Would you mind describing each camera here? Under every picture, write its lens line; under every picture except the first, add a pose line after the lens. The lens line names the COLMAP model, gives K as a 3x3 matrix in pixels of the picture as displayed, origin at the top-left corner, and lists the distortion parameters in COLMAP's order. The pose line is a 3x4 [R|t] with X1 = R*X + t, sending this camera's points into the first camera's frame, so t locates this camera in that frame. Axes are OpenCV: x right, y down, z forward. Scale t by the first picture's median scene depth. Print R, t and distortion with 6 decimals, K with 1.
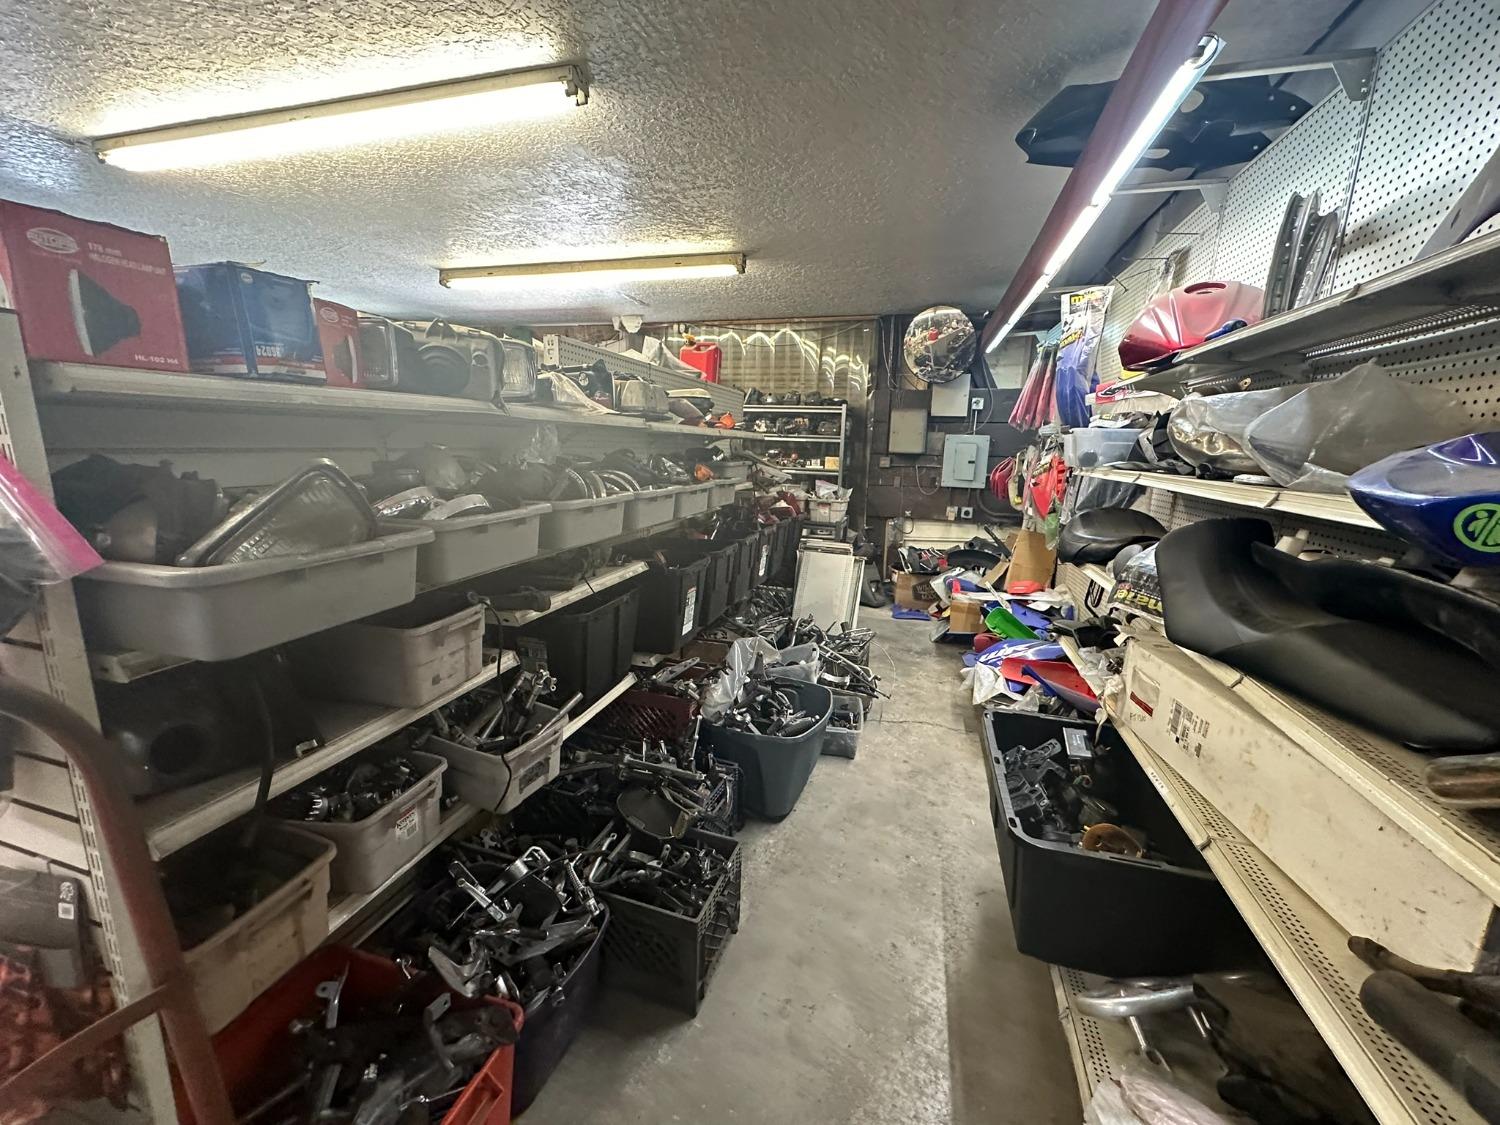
lens RADIAL K [[598.1, 0, 748.0], [0, 598.1, 553.6], [0, 0, 1]] dist [-0.001630, 0.000200]
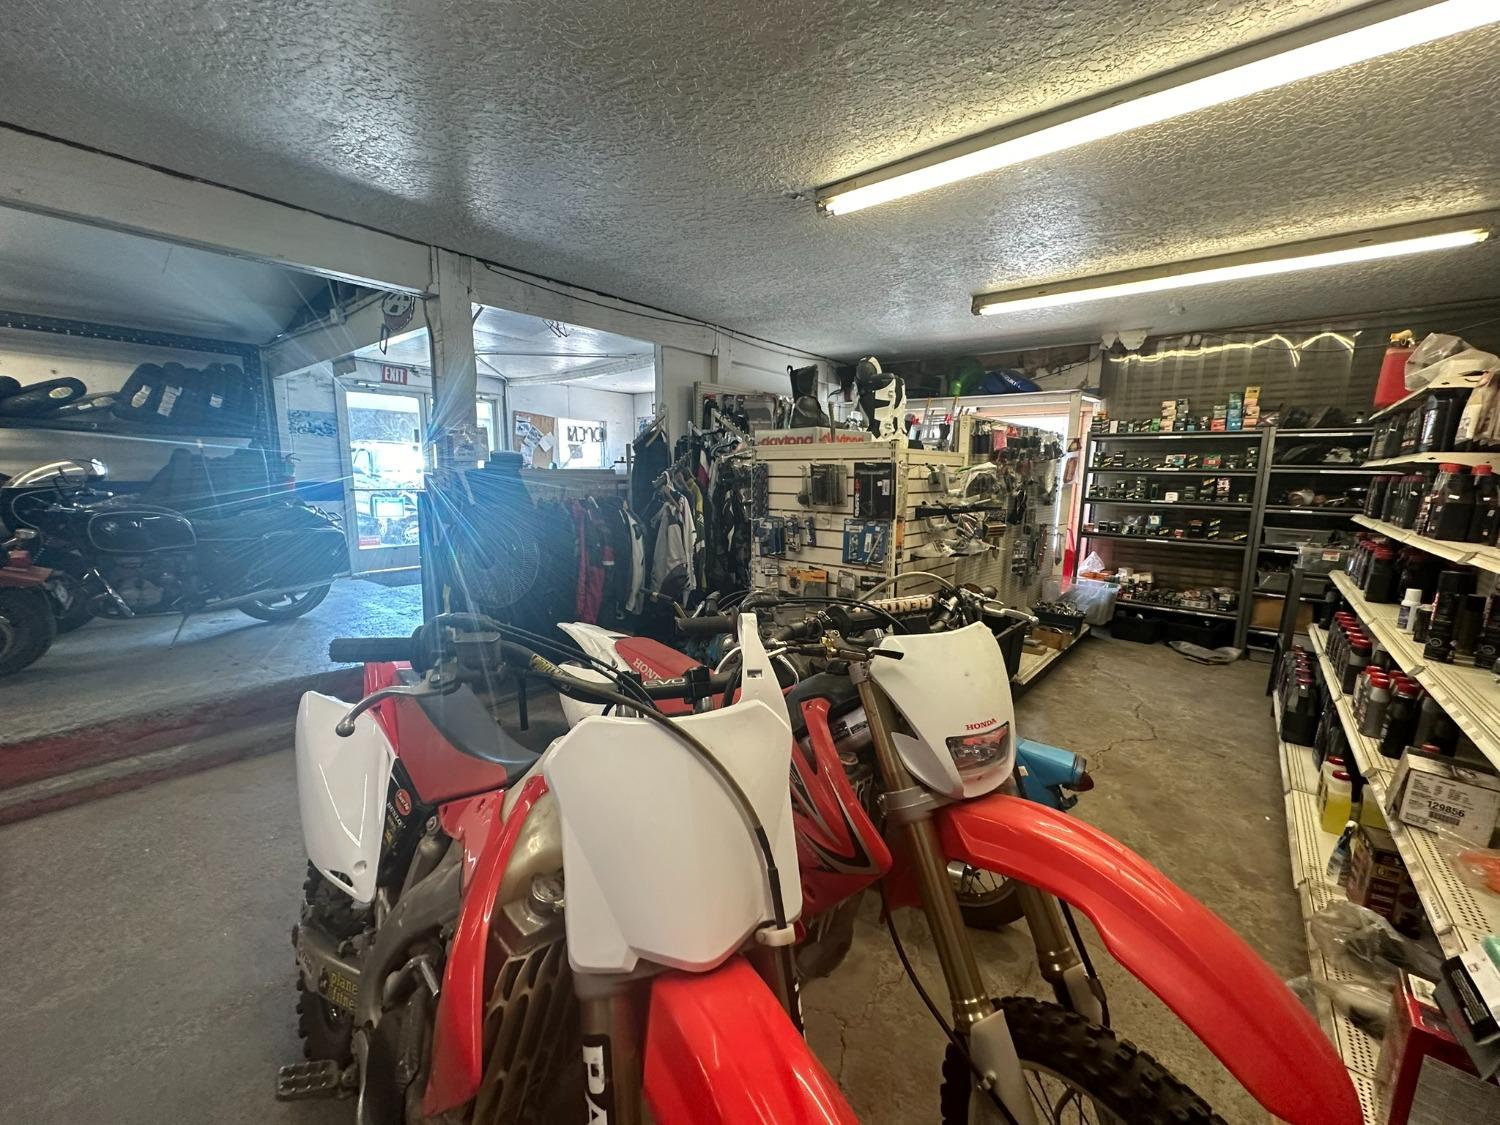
lens RADIAL K [[598.1, 0, 751.6], [0, 598.1, 560.8], [0, 0, 1]] dist [-0.001630, 0.000200]
pose [[0.917504, 0.046076, -0.395049, -0.442545], [-0.062254, 0.997661, -0.028225, -0.018234], [0.392825, 0.050490, 0.918226, 0.034415]]
